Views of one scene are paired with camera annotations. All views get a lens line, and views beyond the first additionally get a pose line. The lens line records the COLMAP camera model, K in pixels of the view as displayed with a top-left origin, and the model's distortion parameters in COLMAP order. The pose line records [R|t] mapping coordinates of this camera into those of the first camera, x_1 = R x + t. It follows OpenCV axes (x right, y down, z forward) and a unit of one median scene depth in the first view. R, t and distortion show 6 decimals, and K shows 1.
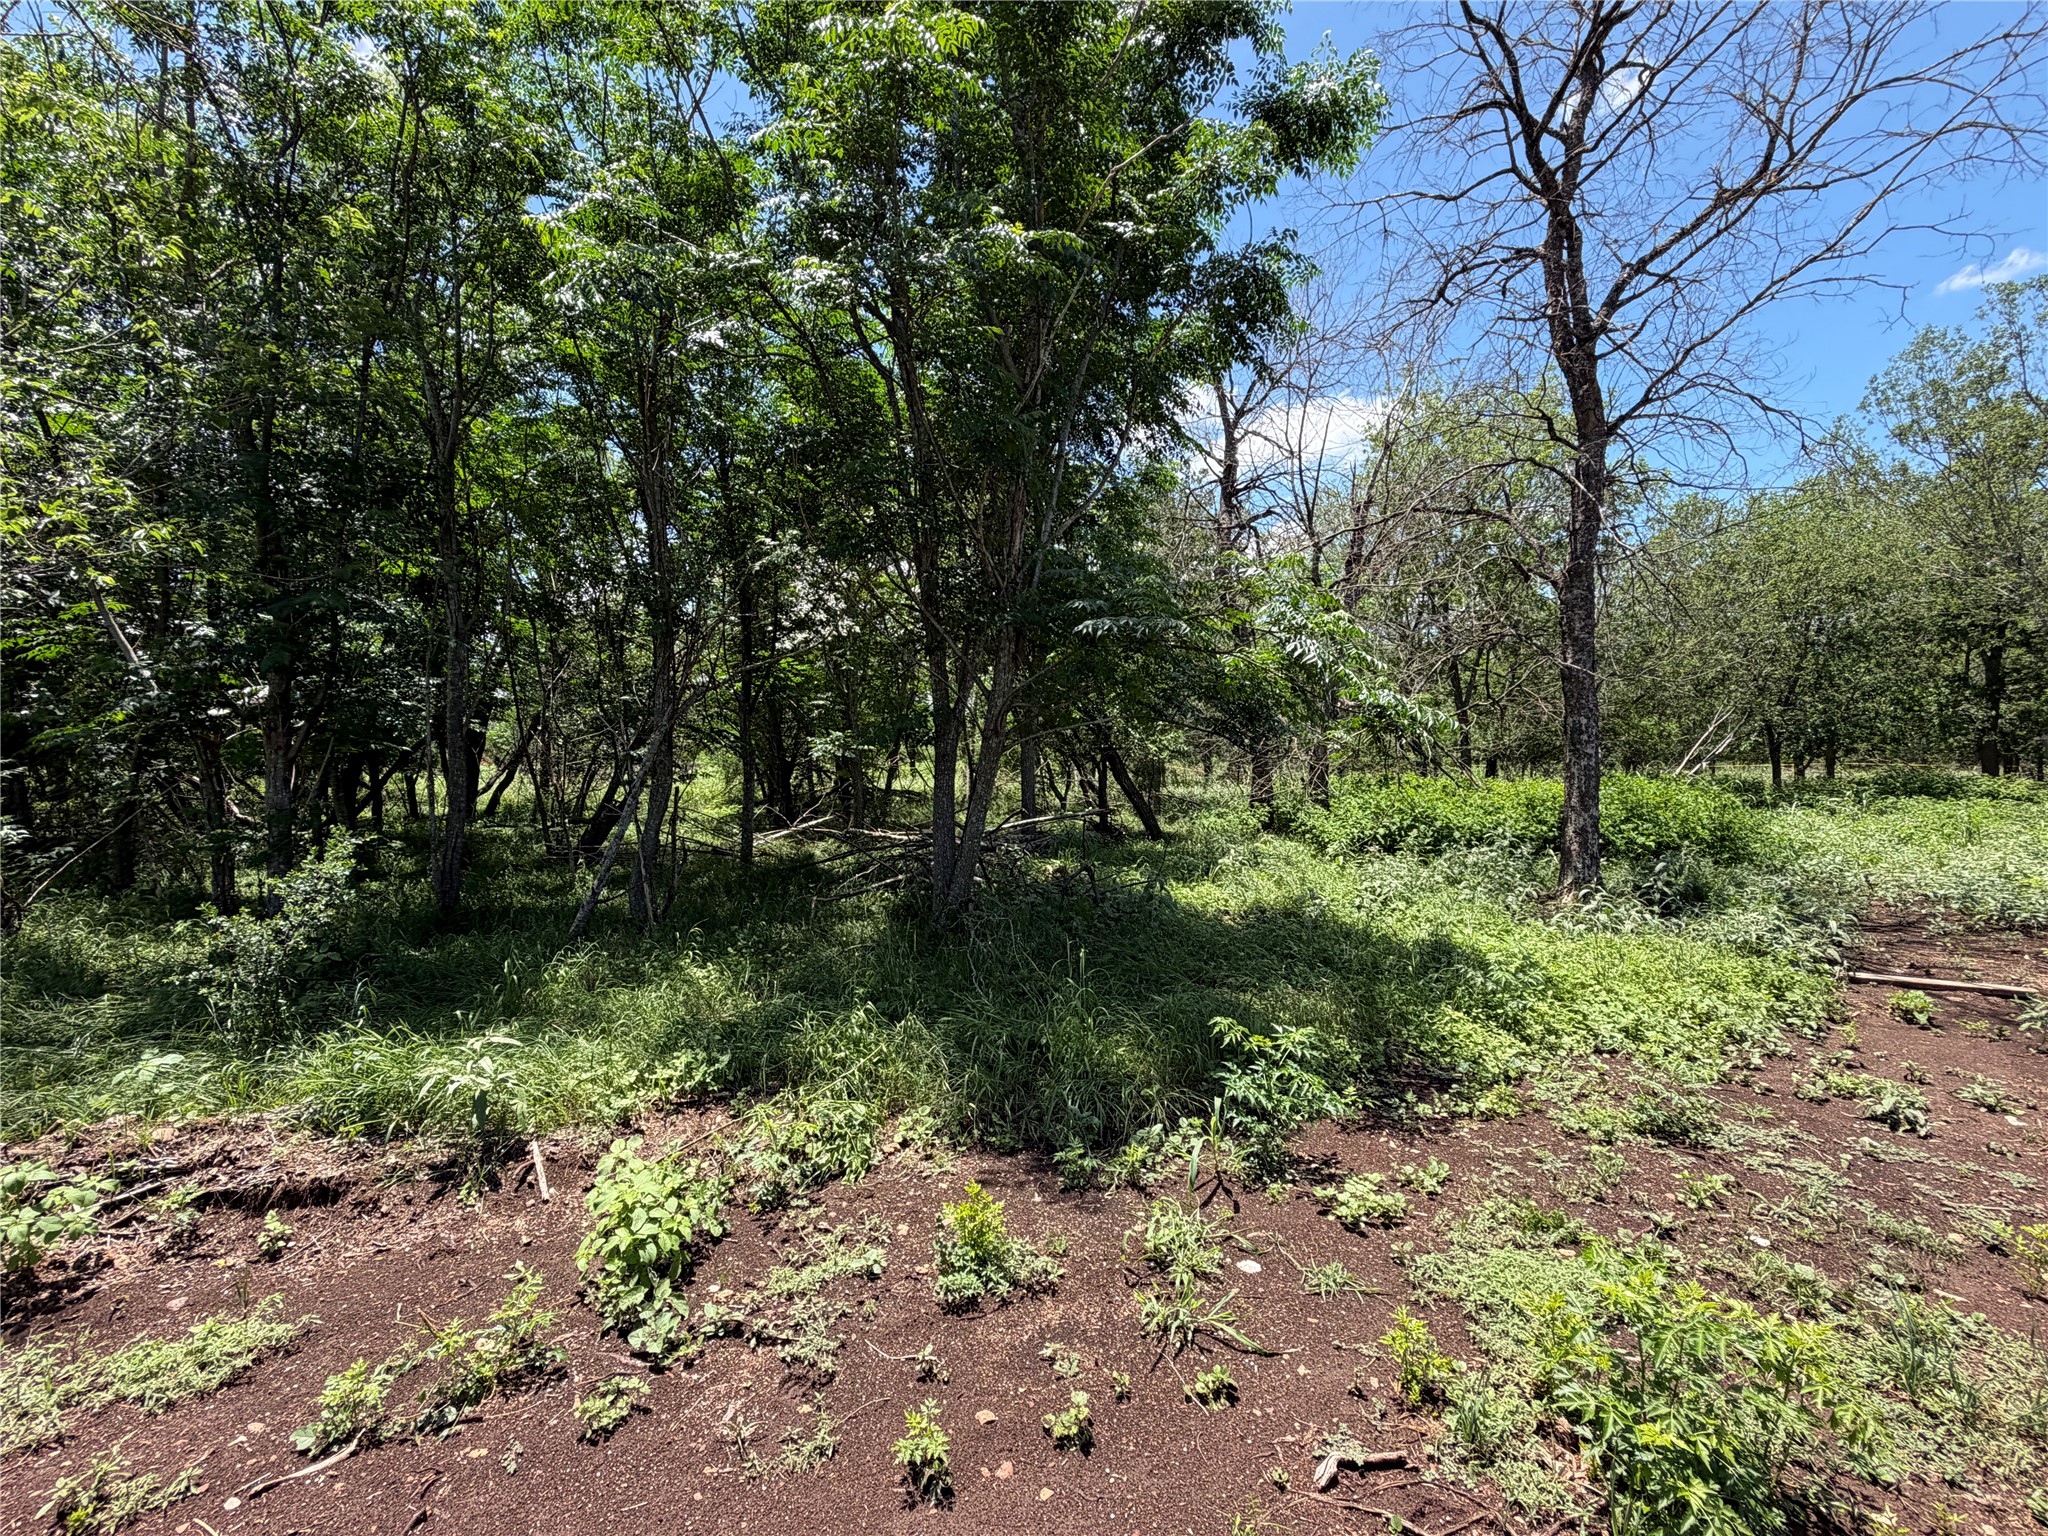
lens RADIAL K [[897.7, 0, 1023.3], [0, 897.7, 763.7], [0, 0, 1]] dist [-0.001420, -0.000379]
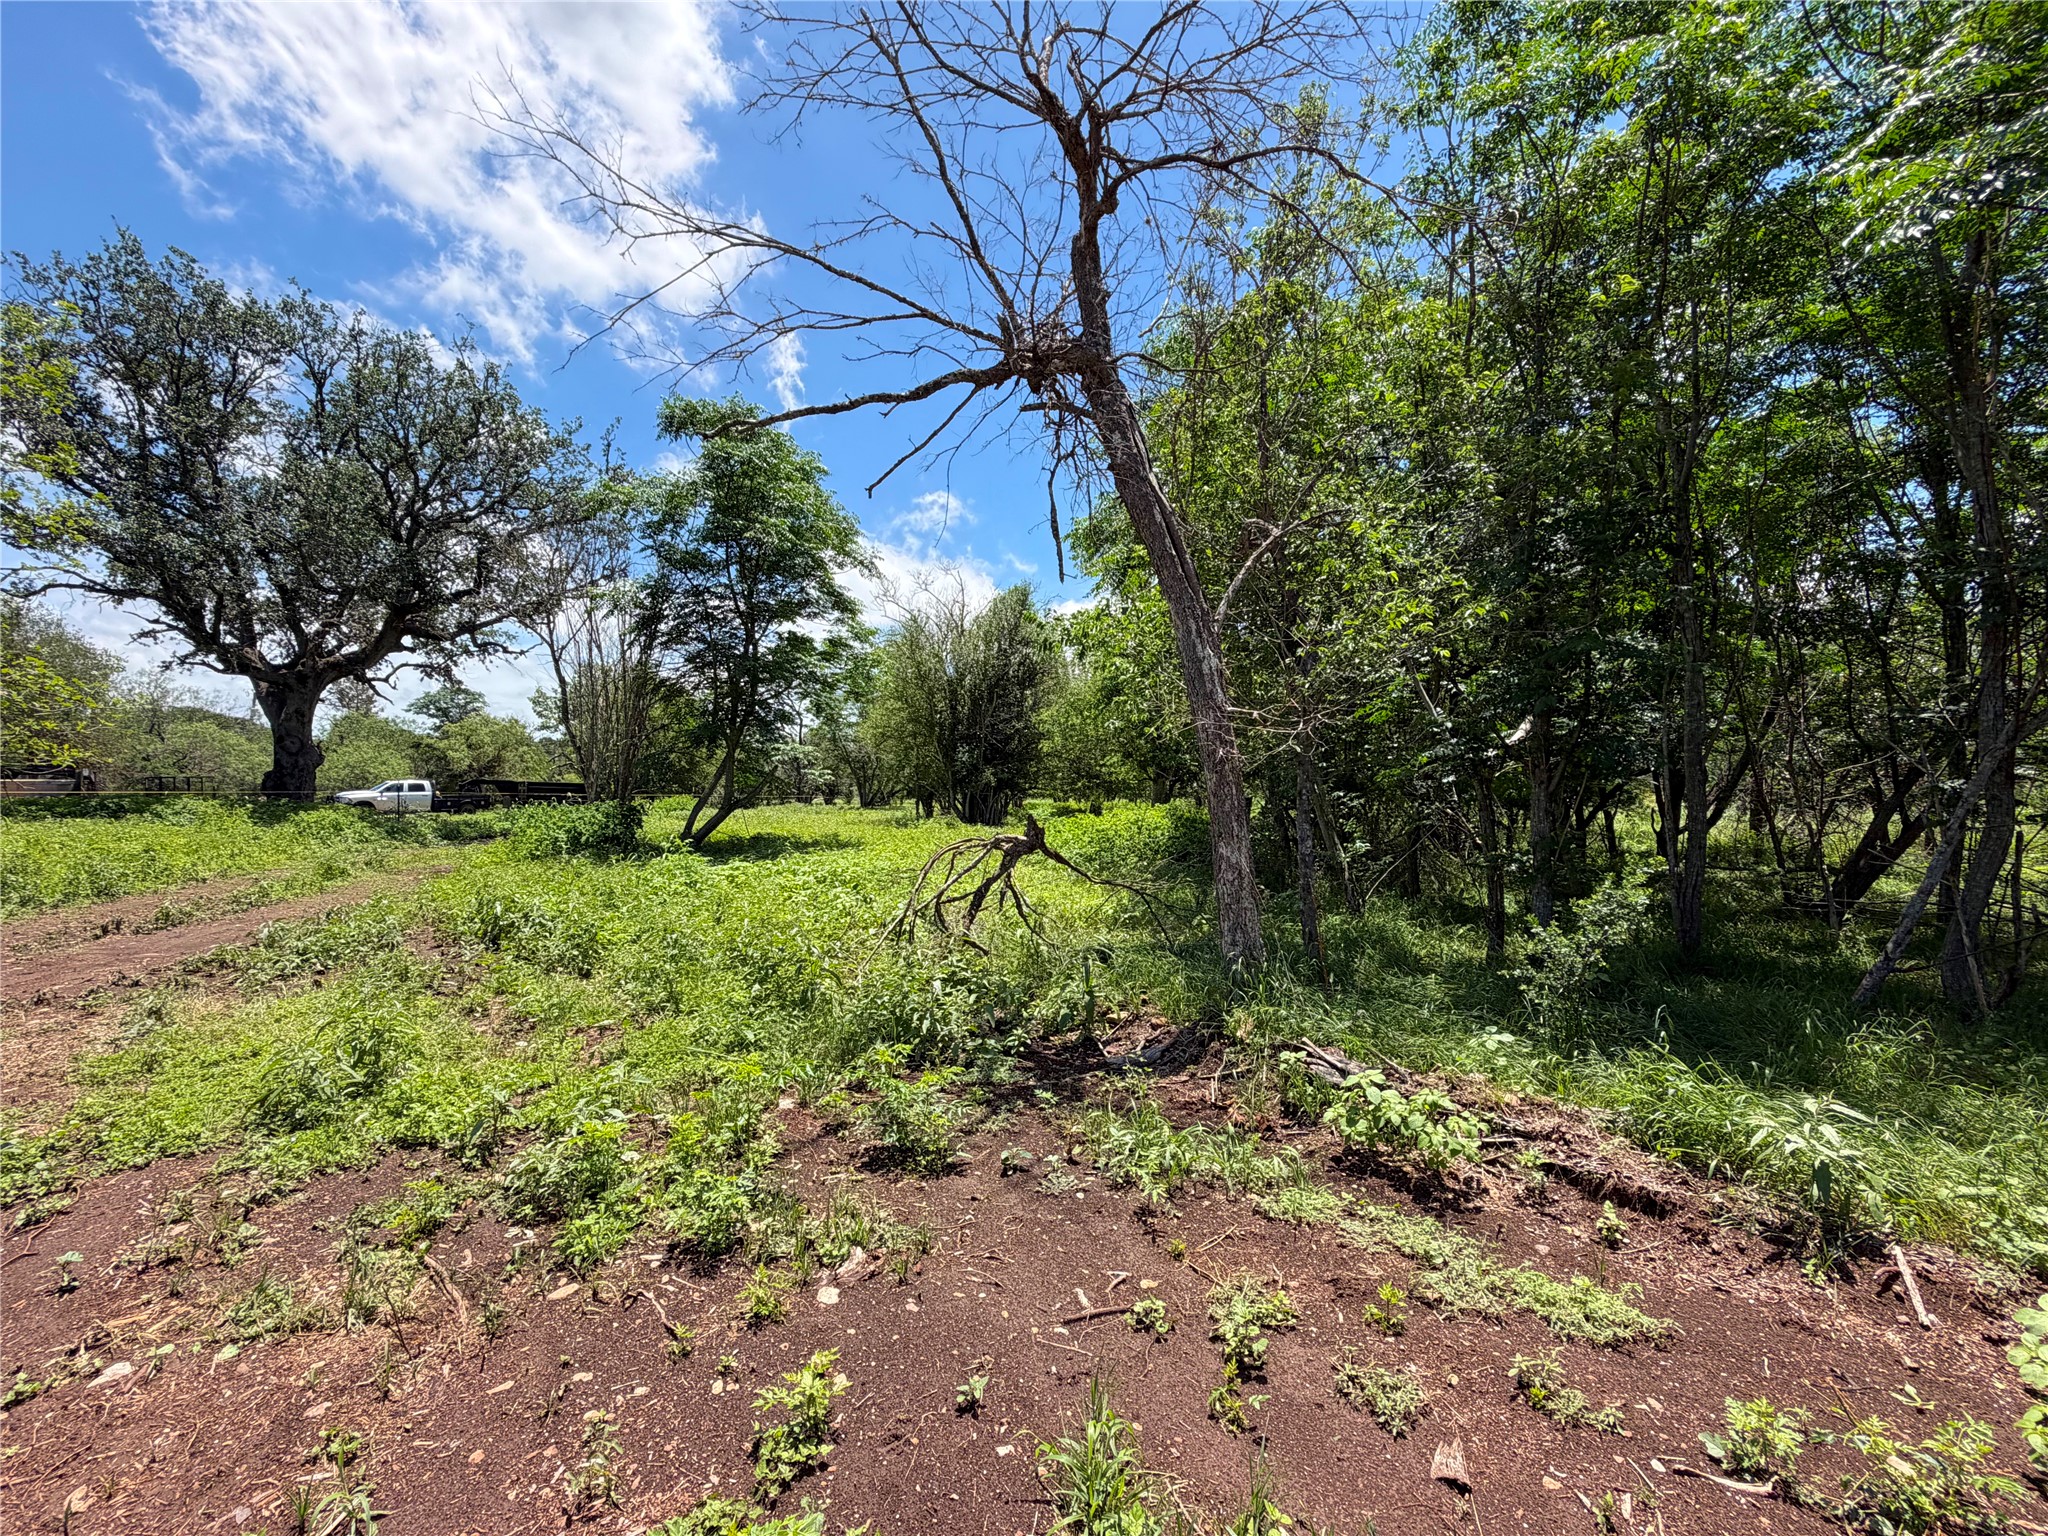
lens RADIAL K [[897.7, 0, 1023.8], [0, 897.7, 772.1], [0, 0, 1]] dist [-0.001420, -0.000379]
pose [[0.397477, -0.021535, -0.917359, -0.096736], [-0.008647, 0.999592, -0.027212, 0.009495], [0.917571, 0.018749, 0.397129, -0.090849]]
